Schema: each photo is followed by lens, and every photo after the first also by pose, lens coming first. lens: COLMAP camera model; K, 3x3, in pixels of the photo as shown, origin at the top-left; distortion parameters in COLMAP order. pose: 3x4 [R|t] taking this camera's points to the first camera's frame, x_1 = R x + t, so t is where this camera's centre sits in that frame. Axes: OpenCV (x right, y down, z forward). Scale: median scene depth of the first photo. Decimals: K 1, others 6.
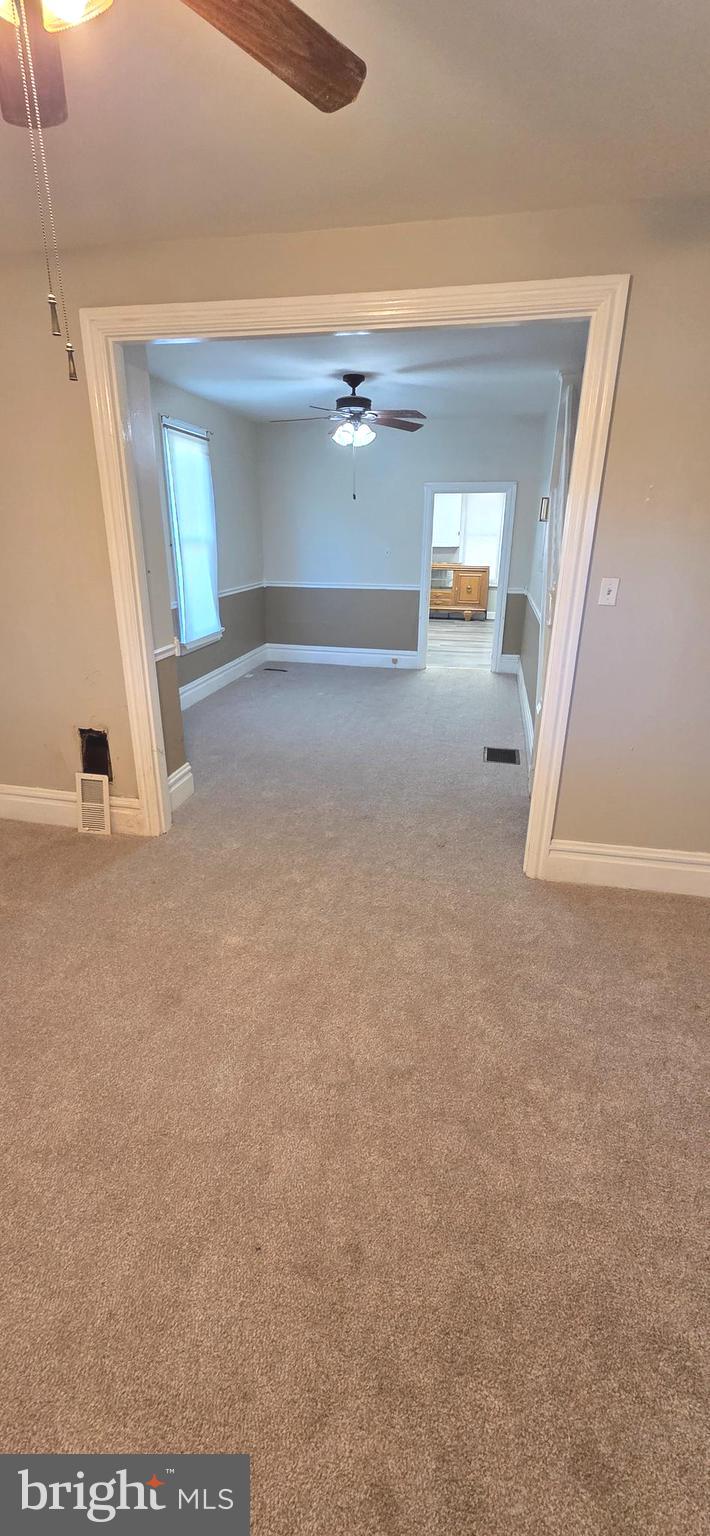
lens RADIAL K [[624.1, 0, 351.8], [0, 624.1, 764.9], [0, 0, 1]] dist [0.001691, -0.000256]
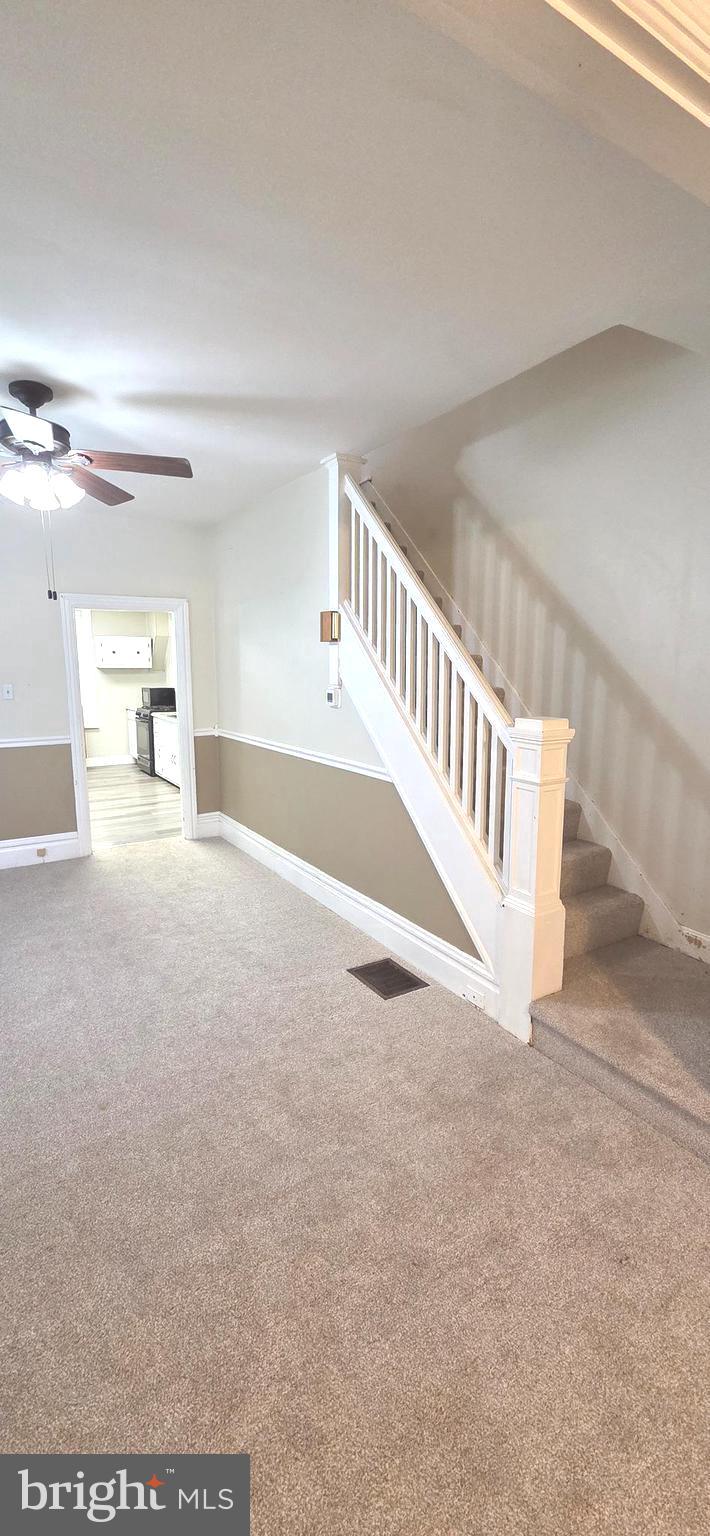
lens RADIAL K [[624.1, 0, 351.8], [0, 624.1, 764.9], [0, 0, 1]] dist [0.001691, -0.000256]
pose [[0.721711, -0.117872, 0.682085, -0.136442], [0.254951, 0.961385, -0.103625, -0.111604], [-0.643532, 0.248686, 0.723894, 0.327452]]
